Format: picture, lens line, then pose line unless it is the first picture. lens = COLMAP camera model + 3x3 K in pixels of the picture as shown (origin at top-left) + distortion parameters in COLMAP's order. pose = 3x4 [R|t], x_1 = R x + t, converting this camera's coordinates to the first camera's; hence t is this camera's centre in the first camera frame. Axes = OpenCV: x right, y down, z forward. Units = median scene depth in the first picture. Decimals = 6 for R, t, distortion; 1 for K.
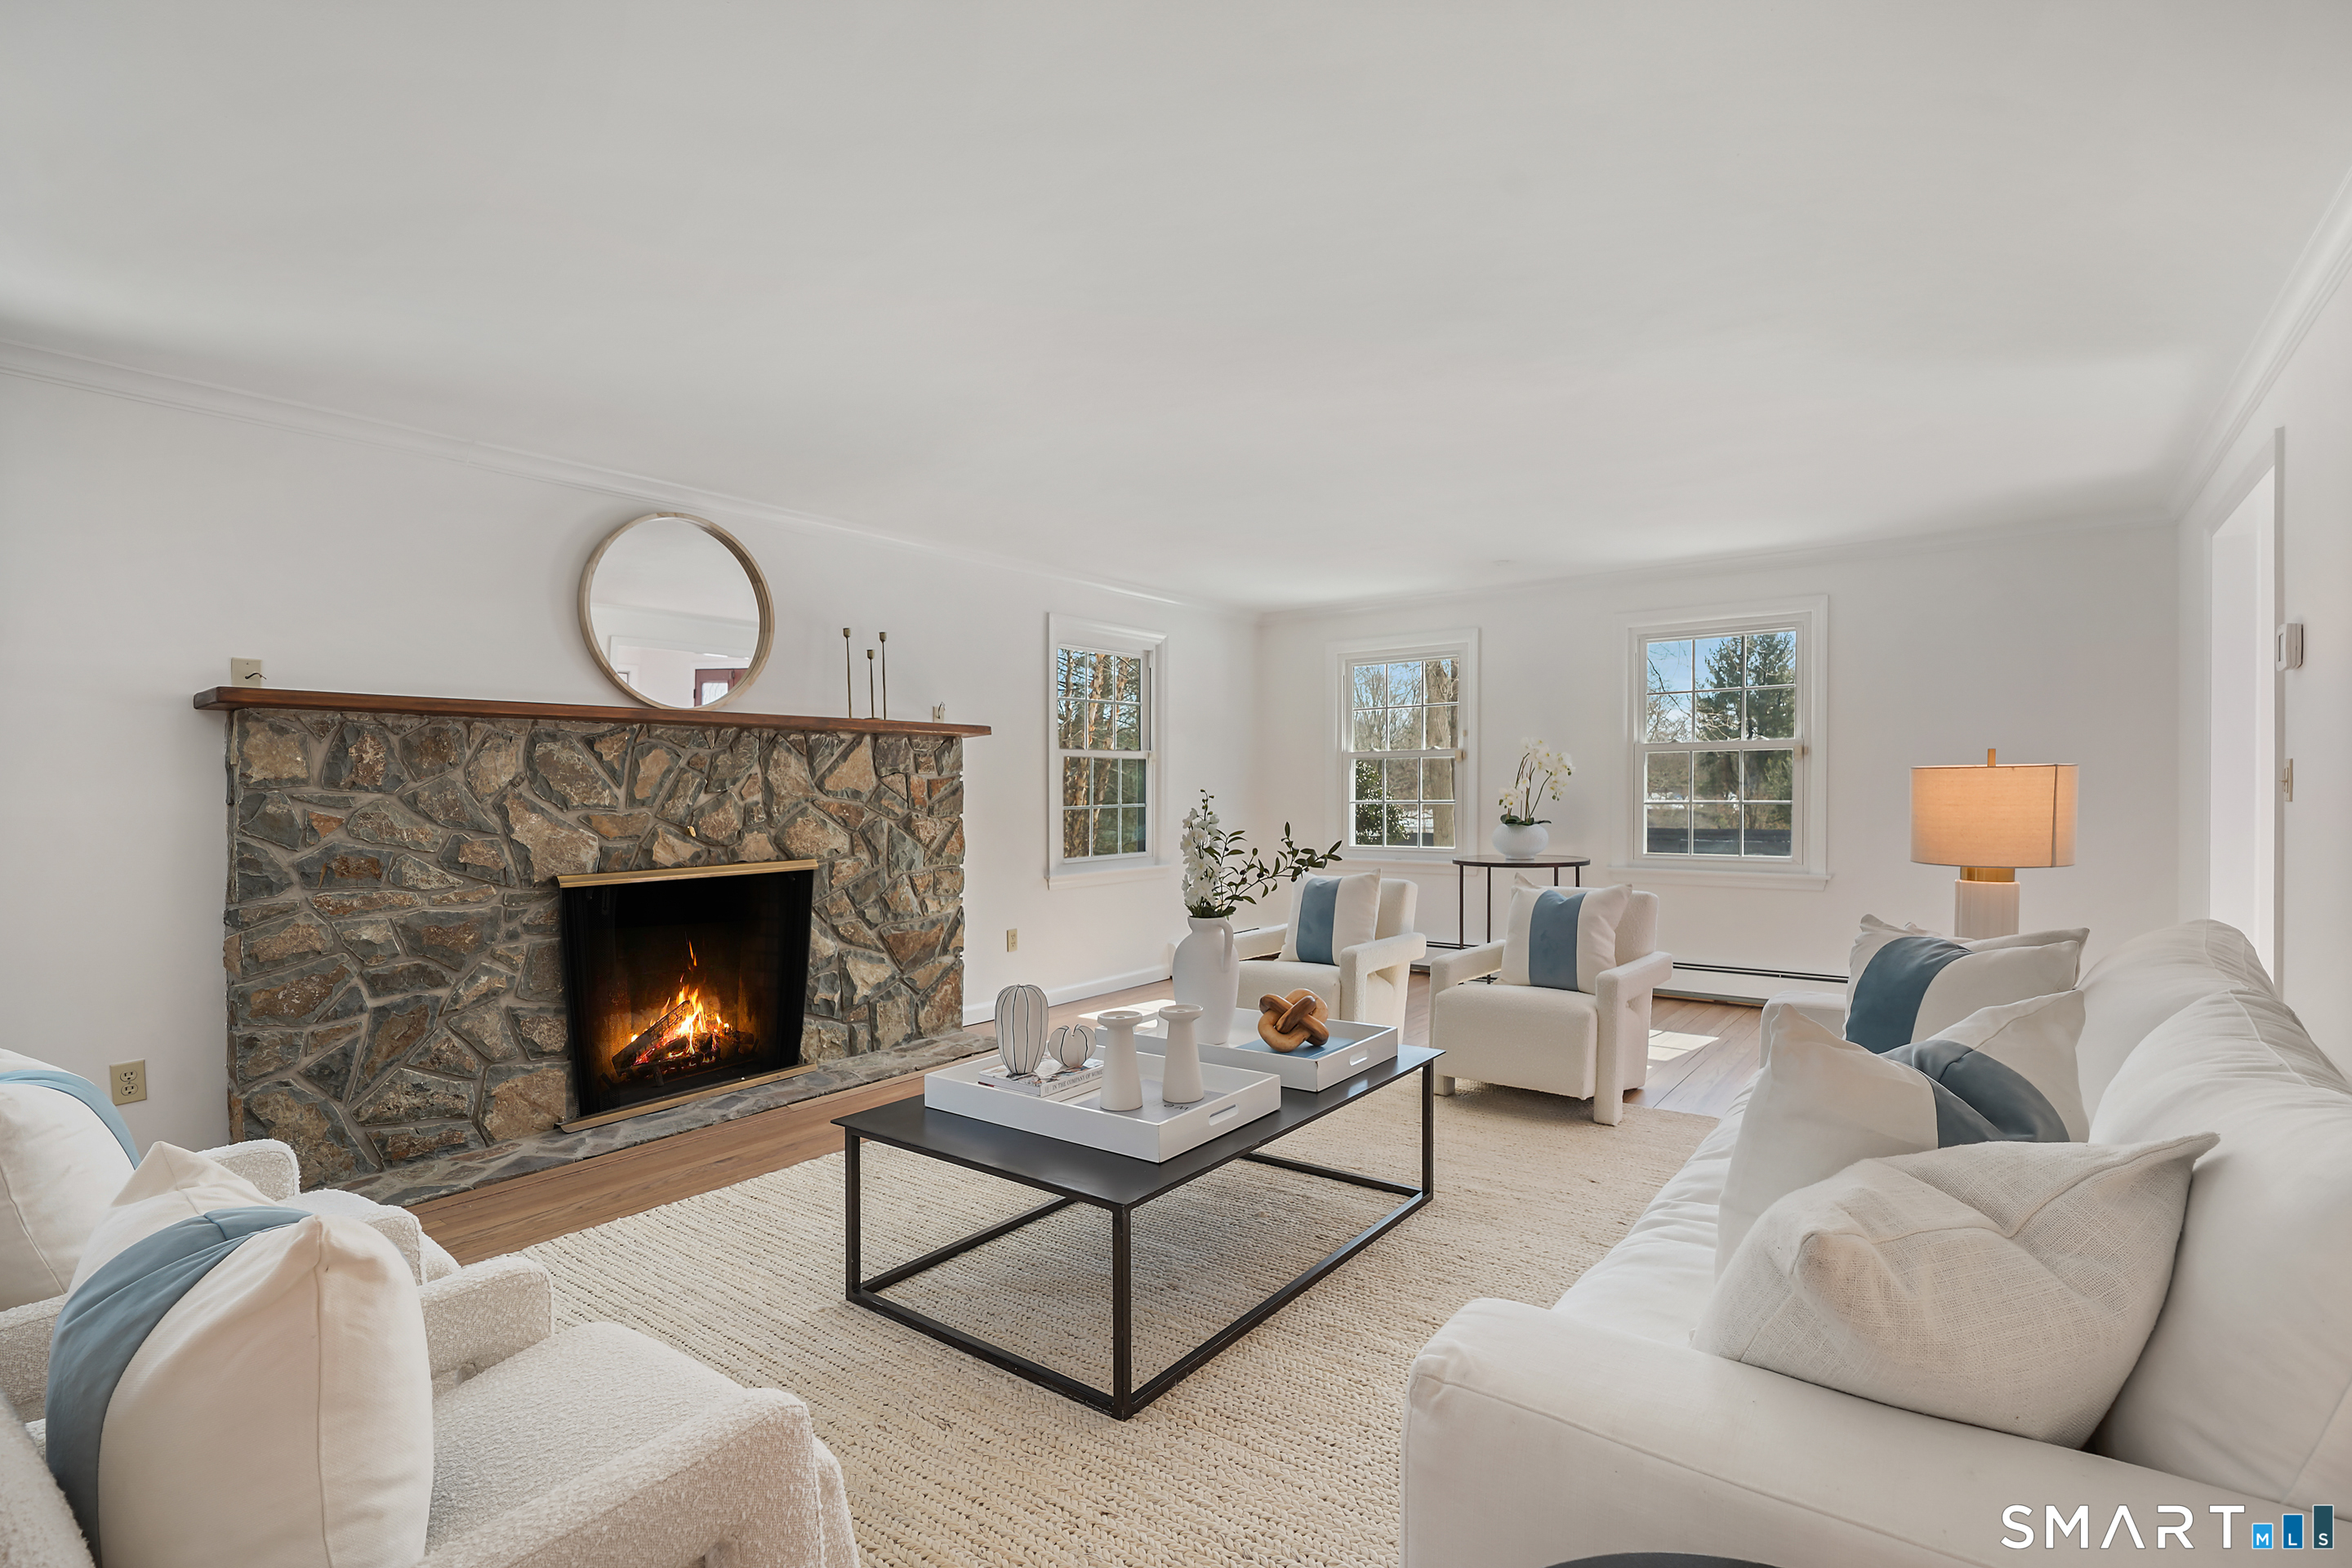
lens RADIAL K [[1110.4, 0, 1176.7], [0, 1110.4, 793.6], [0, 0, 1]] dist [-0.001358, -0.000148]
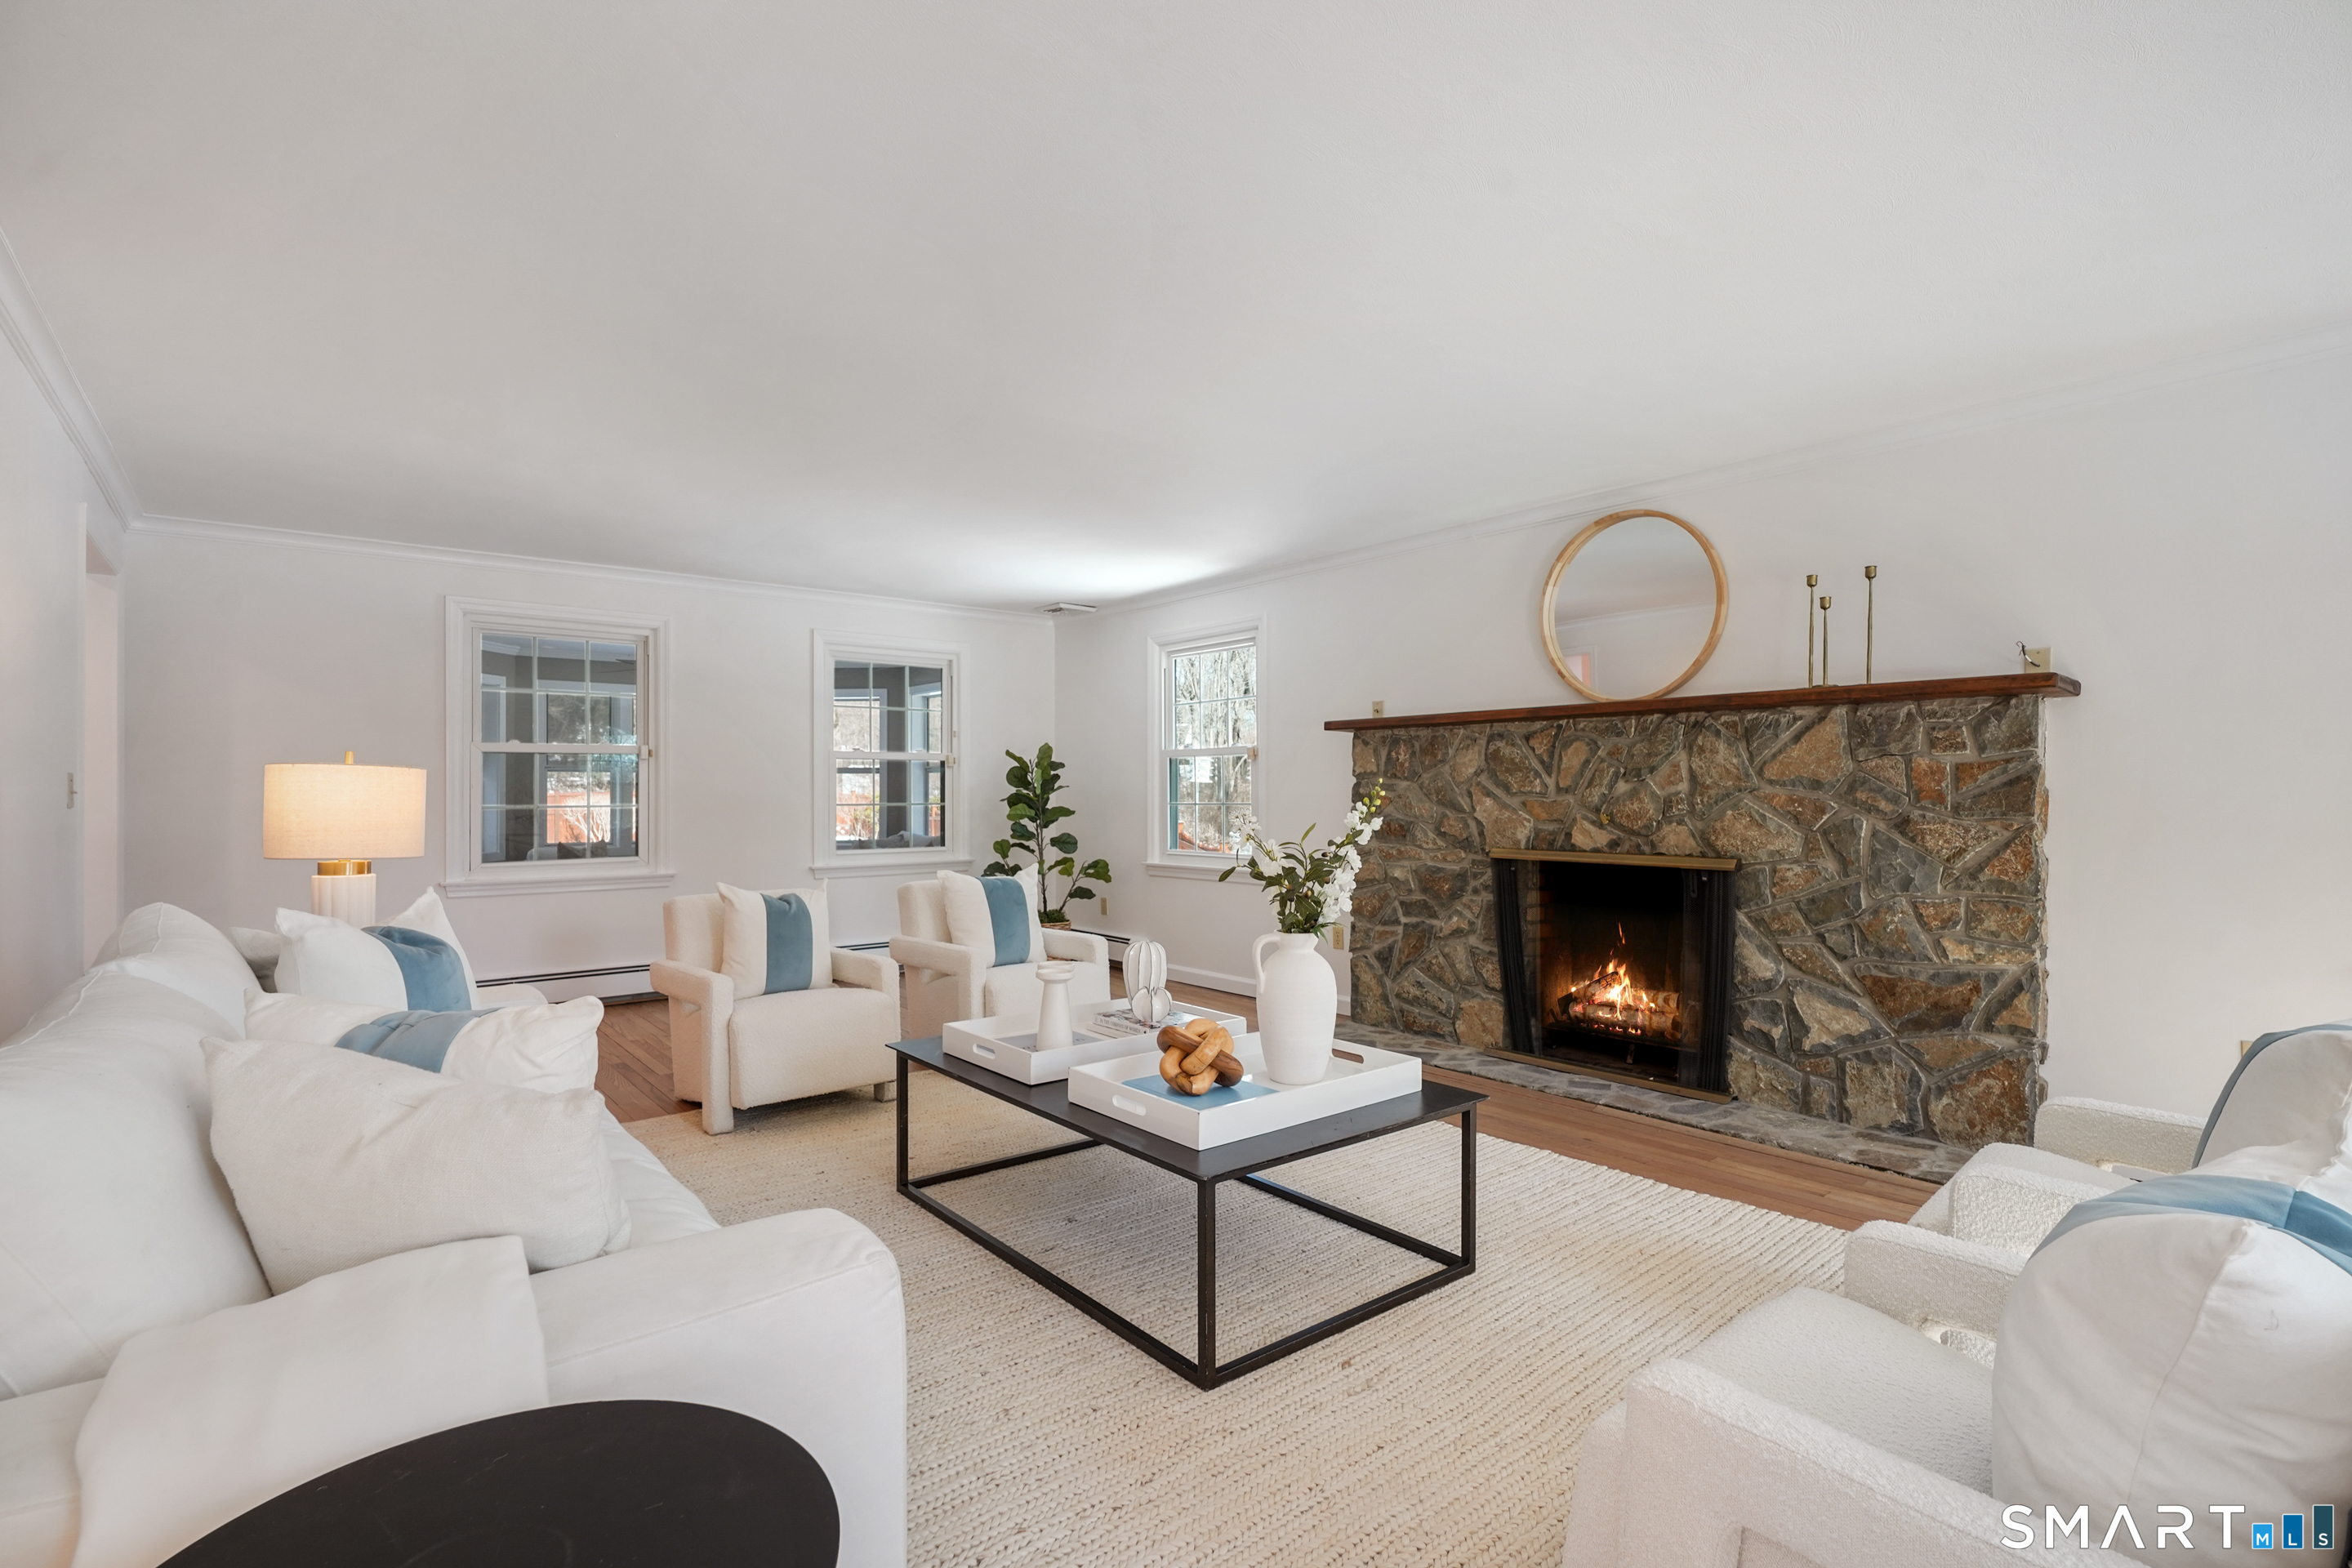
lens RADIAL K [[1096.0, 0, 1166.4], [0, 1096.0, 789.3], [0, 0, 1]] dist [-0.003261, -0.000366]
pose [[-0.240119, 0.004380, -0.970734, 0.637469], [-0.006050, 0.999964, 0.006008, 0.002697], [0.970725, 0.007315, -0.240083, 0.825946]]
